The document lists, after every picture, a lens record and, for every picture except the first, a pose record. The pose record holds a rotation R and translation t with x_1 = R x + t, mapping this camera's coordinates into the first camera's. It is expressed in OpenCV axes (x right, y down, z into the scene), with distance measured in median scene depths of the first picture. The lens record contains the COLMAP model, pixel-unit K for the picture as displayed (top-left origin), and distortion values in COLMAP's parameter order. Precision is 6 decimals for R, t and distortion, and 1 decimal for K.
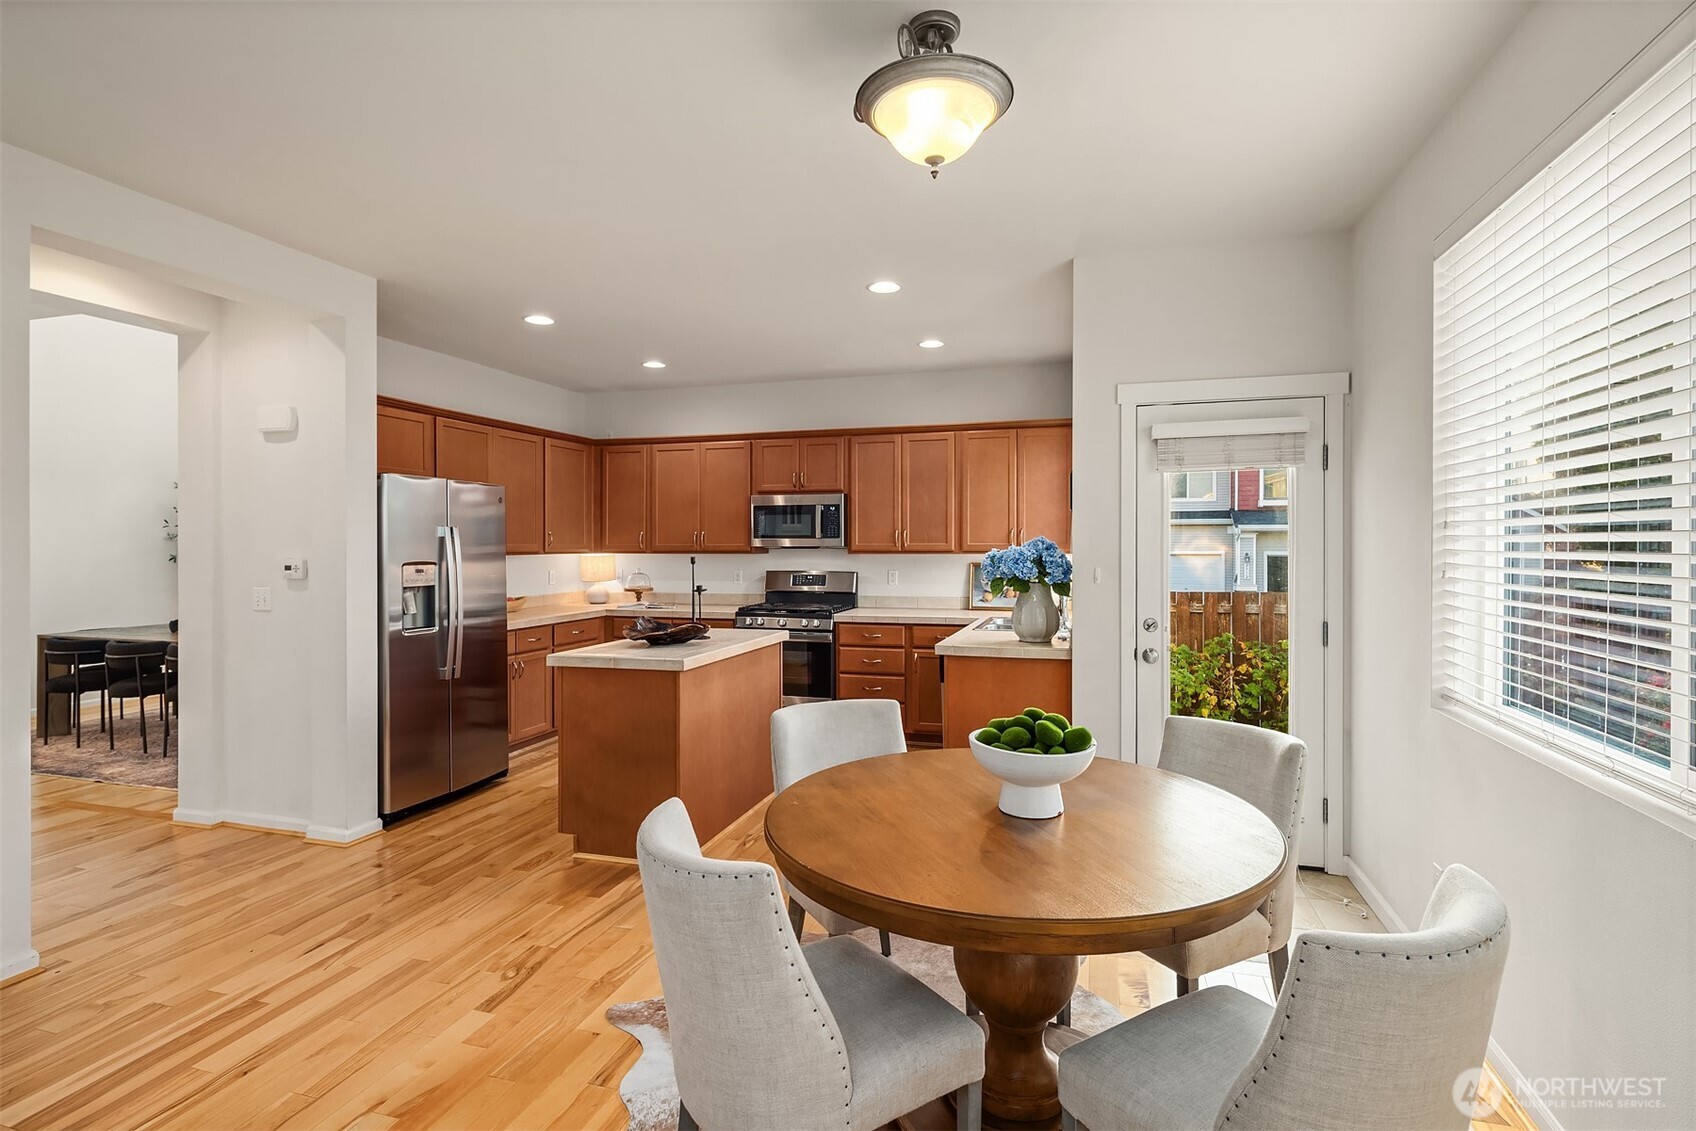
lens RADIAL K [[831.1, 0, 845.7], [0, 831.1, 559.1], [0, 0, 1]] dist [-0.002416, -0.001534]
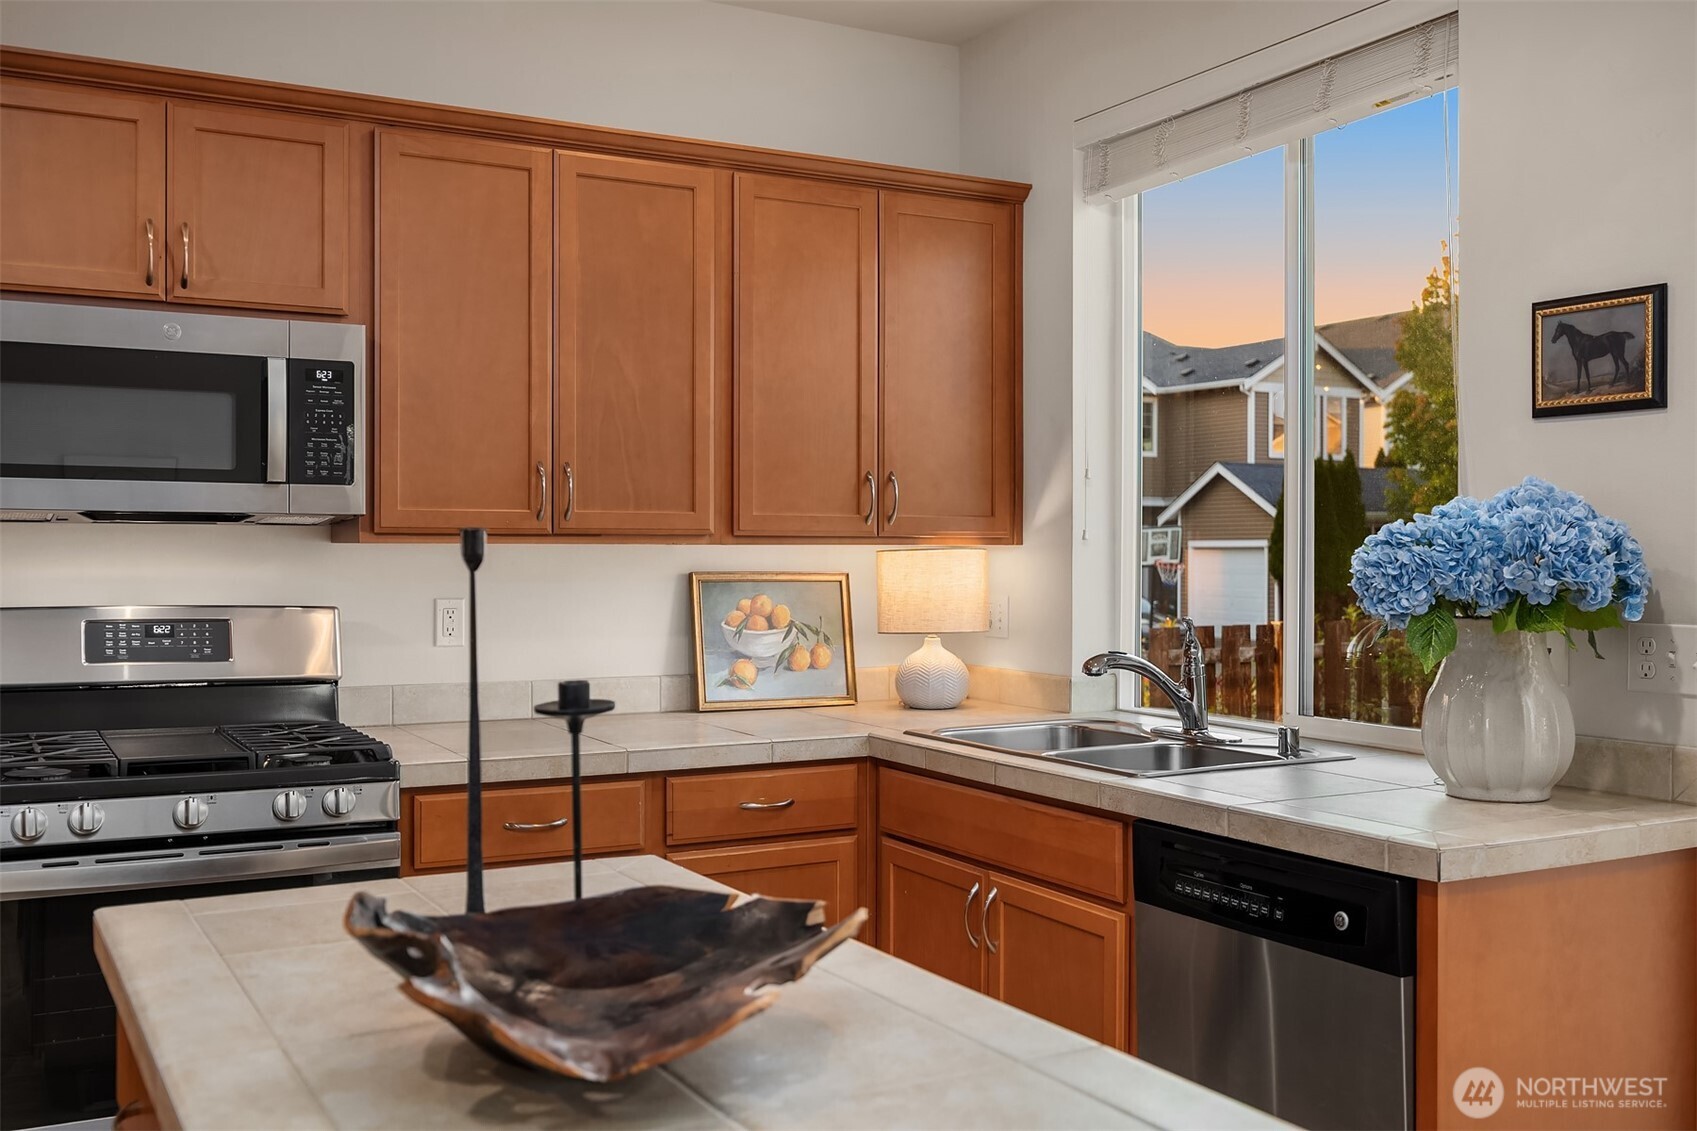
lens RADIAL K [[1642.2, 0, 847.9], [0, 1642.2, 564.1], [0, 0, 1]] dist [0.010961, 0.000000]
pose [[0.694421, -0.000927, 0.719568, -0.305880], [0.008388, 0.999942, -0.006807, 0.006564], [-0.719520, 0.010762, 0.694388, 0.532327]]
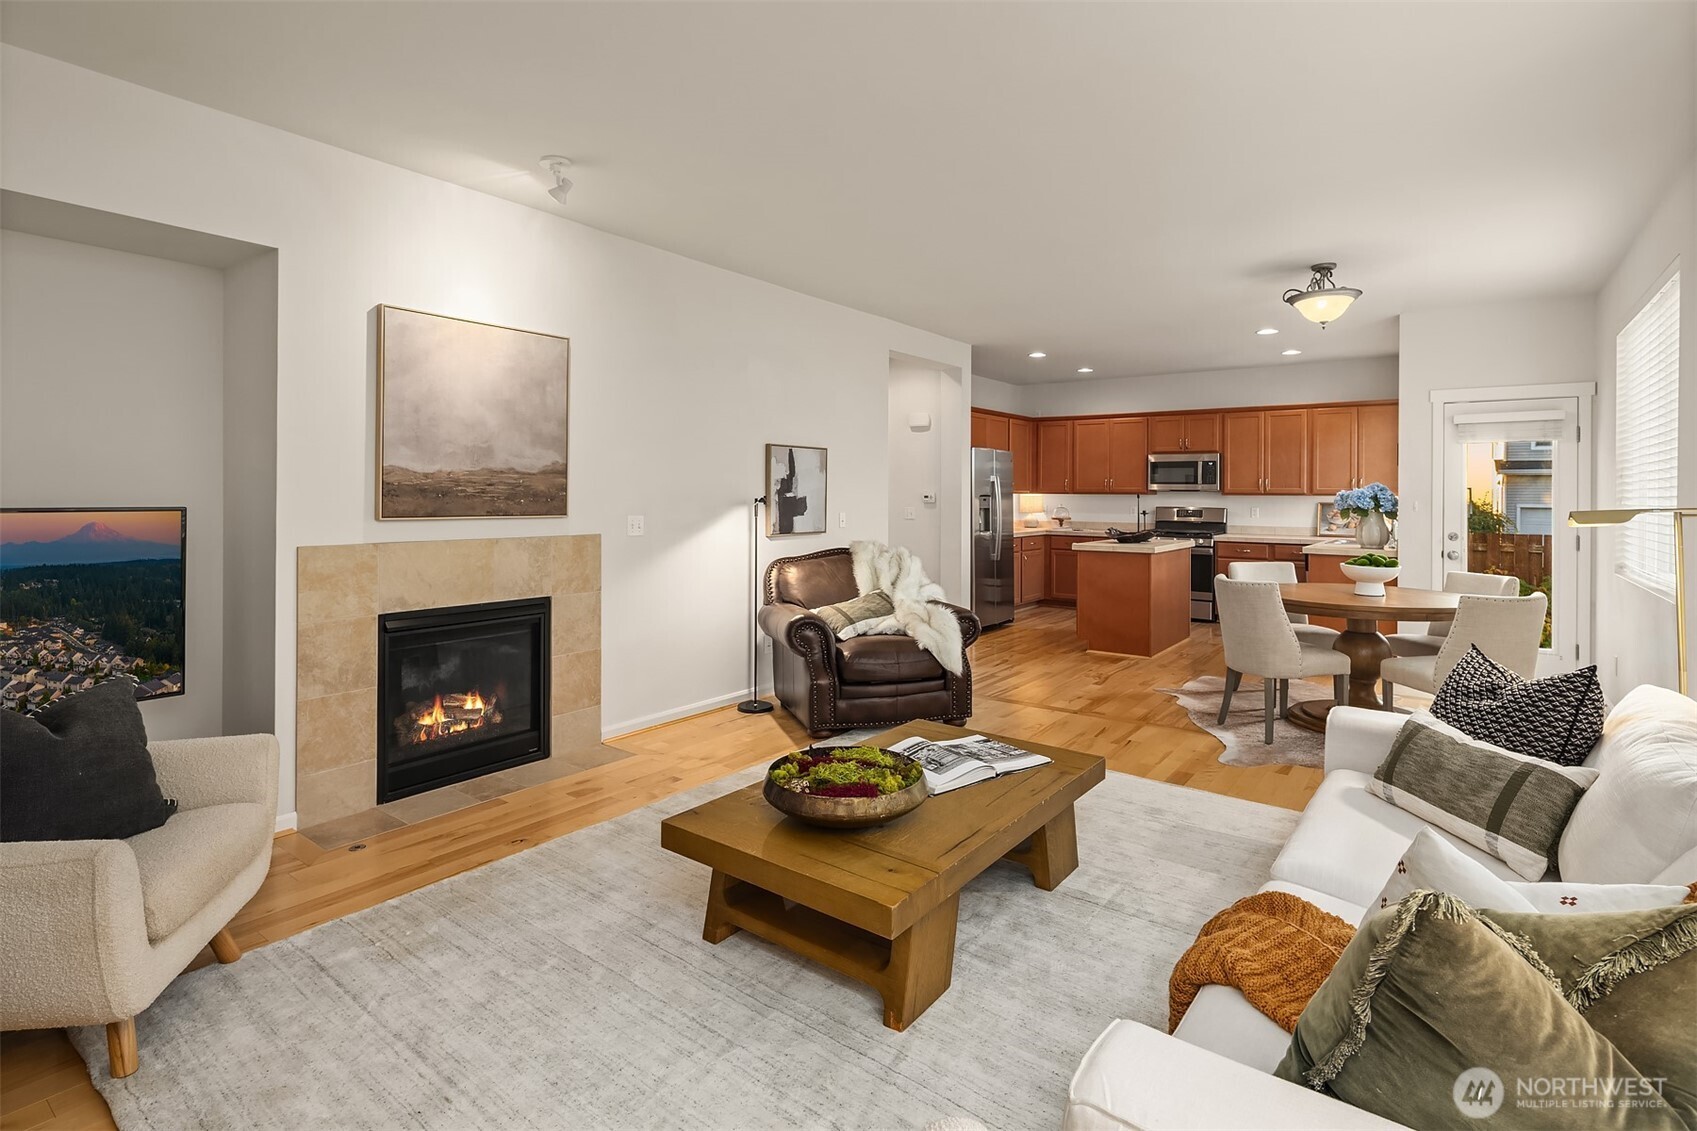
lens RADIAL K [[831.5, 0, 839.7], [0, 831.5, 490.8], [0, 0, 1]] dist [-0.002416, -0.001534]
pose [[0.940178, 0.007597, -0.340599, -0.137876], [-0.014468, 0.999740, -0.017639, 0.022428], [0.340377, 0.021512, 0.940043, -0.613604]]
